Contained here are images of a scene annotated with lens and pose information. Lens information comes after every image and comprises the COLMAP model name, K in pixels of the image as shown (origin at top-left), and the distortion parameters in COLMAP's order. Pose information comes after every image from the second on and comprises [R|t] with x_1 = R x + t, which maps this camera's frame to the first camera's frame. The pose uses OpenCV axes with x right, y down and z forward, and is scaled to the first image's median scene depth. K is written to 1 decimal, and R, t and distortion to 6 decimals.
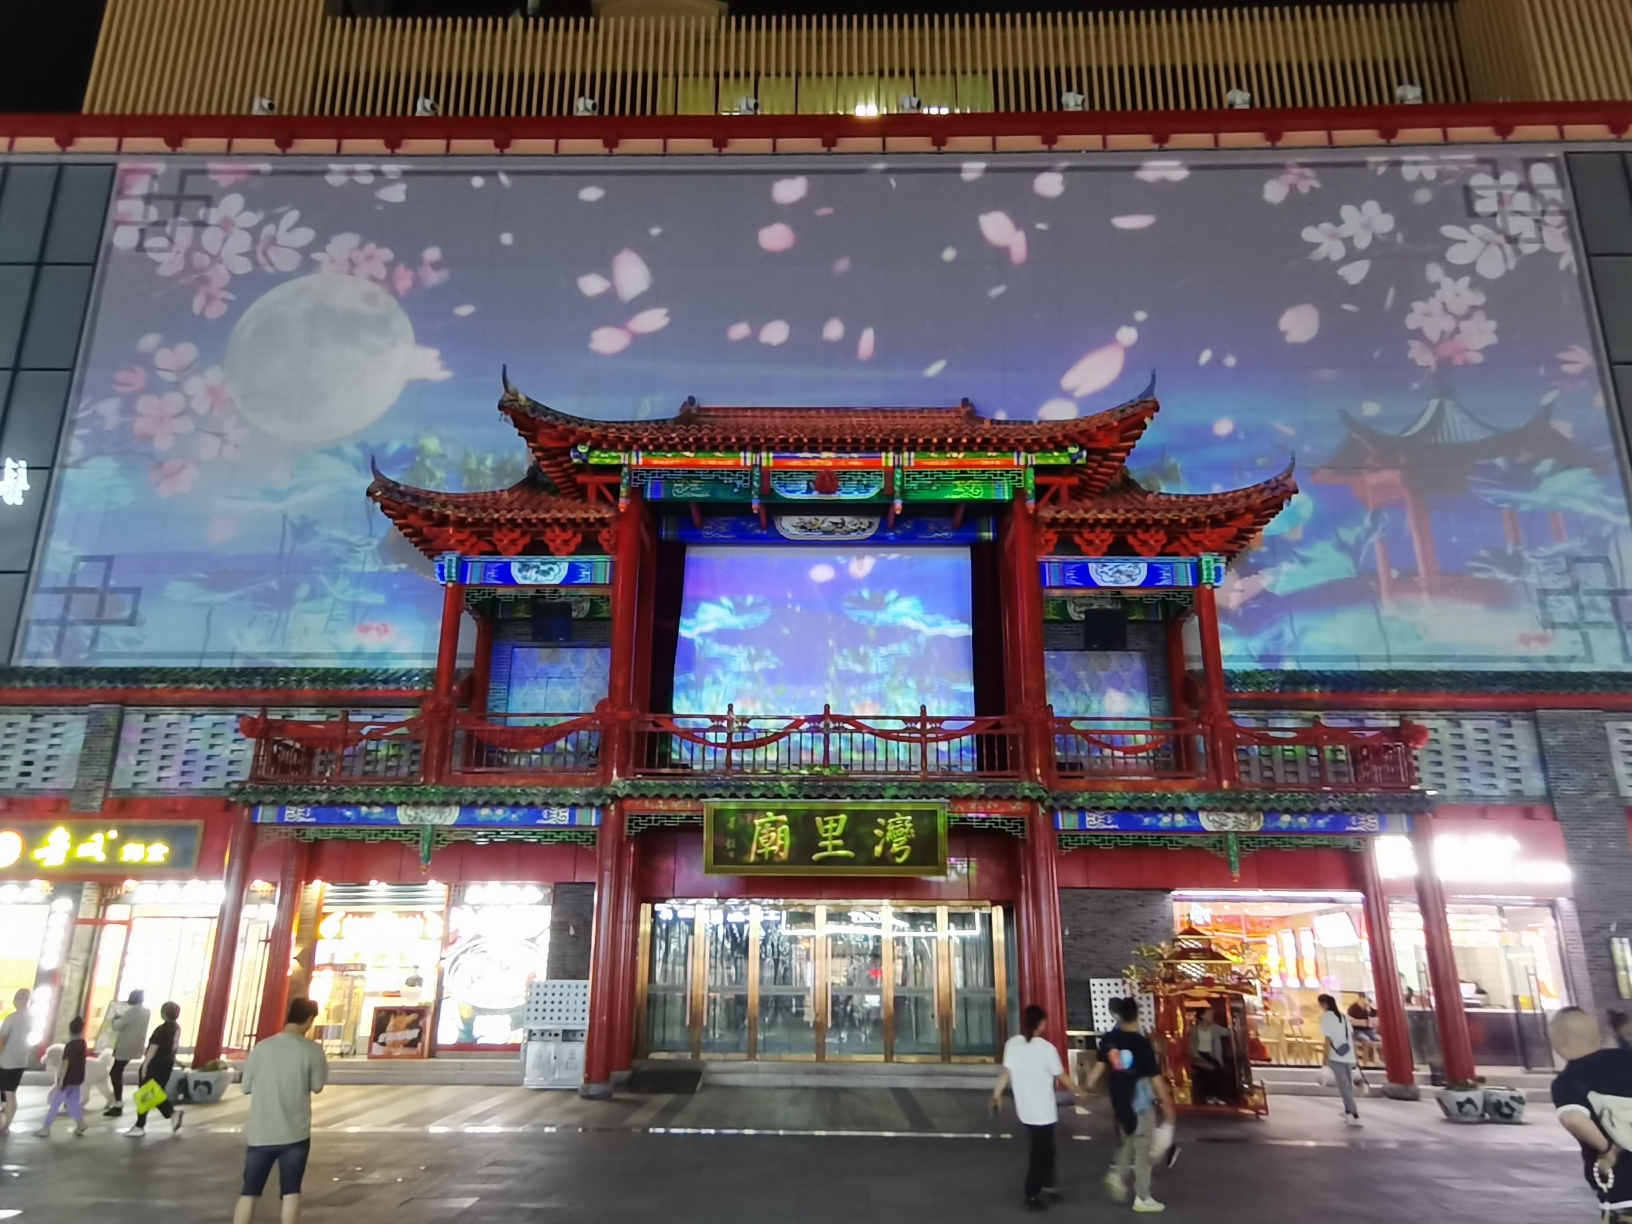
lens RADIAL K [[1169.3, 0, 816.0], [0, 1169.3, 612.0], [0, 0, 1]] dist [0.030170, -0.001378]
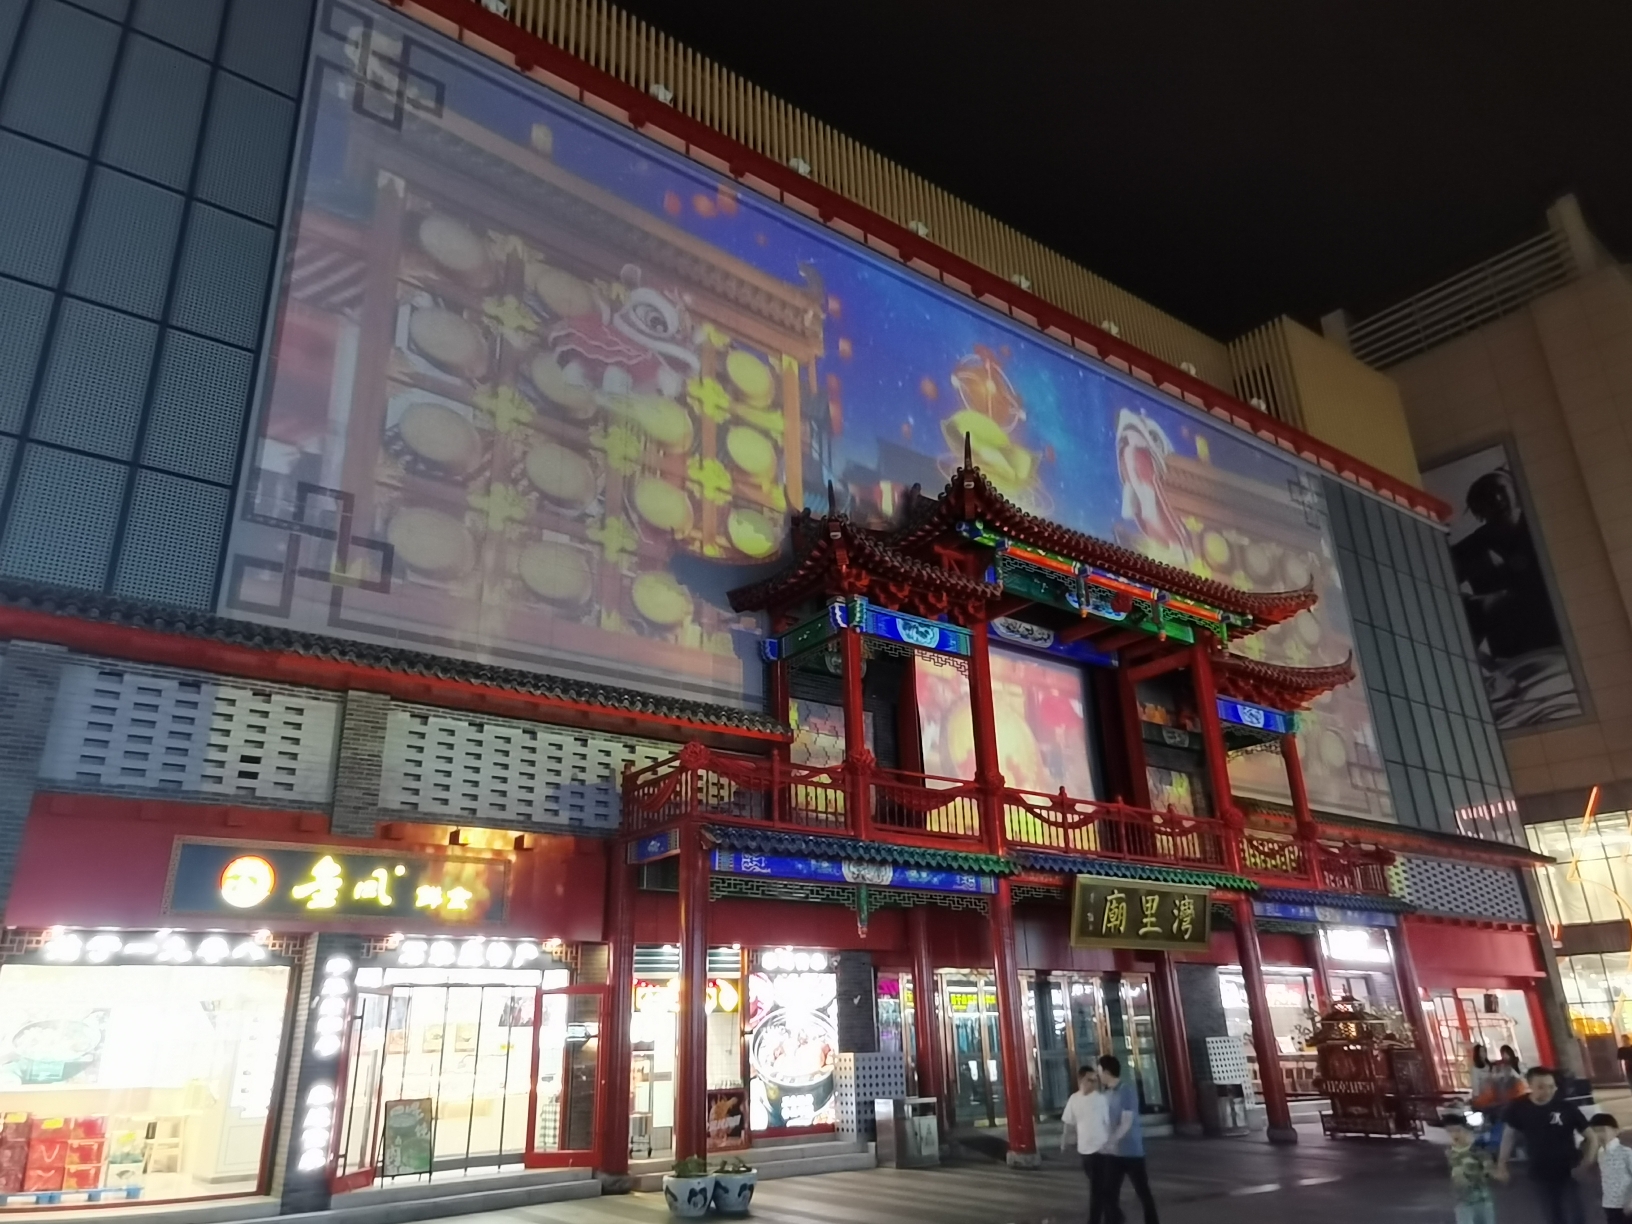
lens RADIAL K [[1104.3, 0, 816.0], [0, 1104.3, 612.0], [0, 0, 1]] dist [0.026038, 0.000009]
pose [[0.793292, 0.193892, 0.577142, -0.842391], [-0.149657, 0.980951, -0.123846, 0.077345], [-0.590161, 0.011873, 0.807198, 0.285181]]
